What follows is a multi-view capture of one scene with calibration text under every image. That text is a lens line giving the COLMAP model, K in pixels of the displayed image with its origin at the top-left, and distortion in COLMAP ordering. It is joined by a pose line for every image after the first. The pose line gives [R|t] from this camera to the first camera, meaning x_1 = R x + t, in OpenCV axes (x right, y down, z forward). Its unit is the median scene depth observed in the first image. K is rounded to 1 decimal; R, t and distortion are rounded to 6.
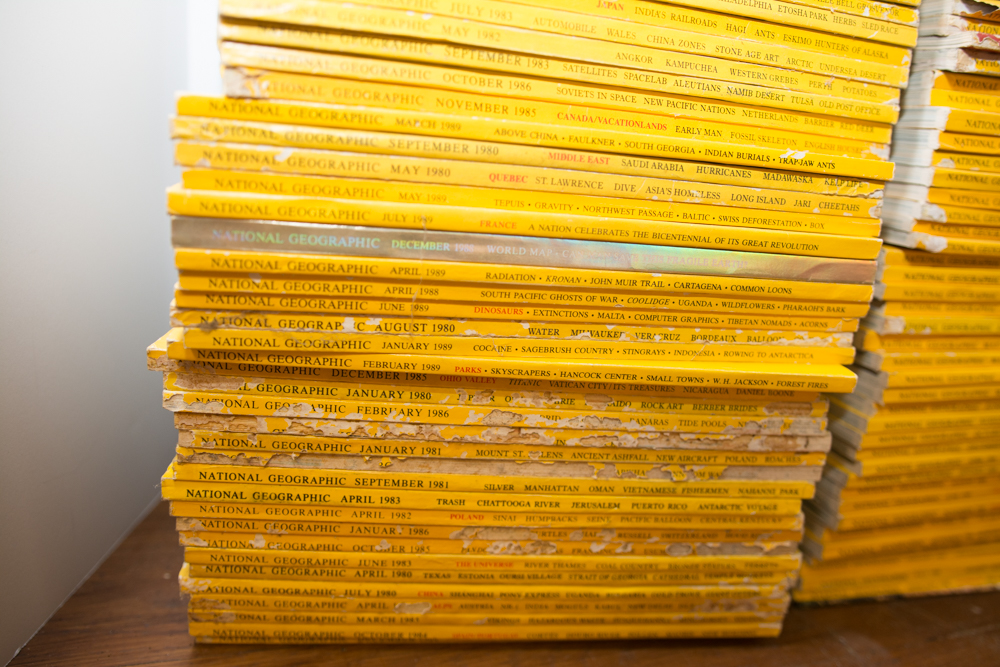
lens RADIAL K [[793.5, 0, 495.8], [0, 793.5, 327.3], [0, 0, 1]] dist [-0.088238, 0.023899]
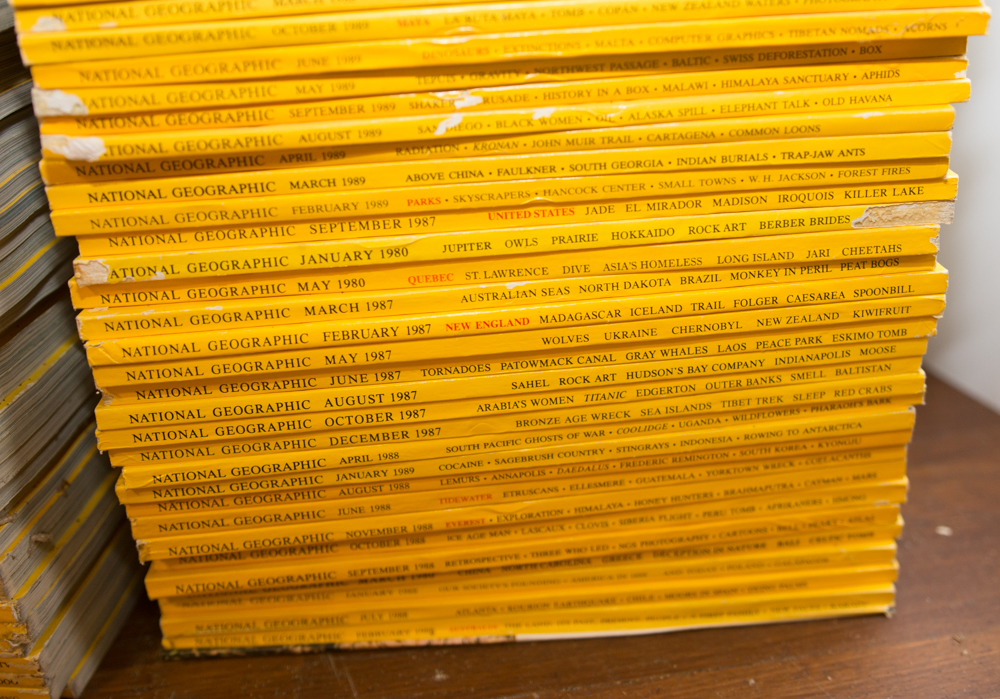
lens RADIAL K [[1020.2, 0, 544.8], [0, 1020.2, 273.8], [0, 0, 1]] dist [-0.079910, 0.000000]
pose [[0.975390, -0.051732, -0.214330, 1.180354], [0.072305, 0.993378, 0.089282, -0.055084], [0.208292, -0.102582, 0.972672, 0.275479]]
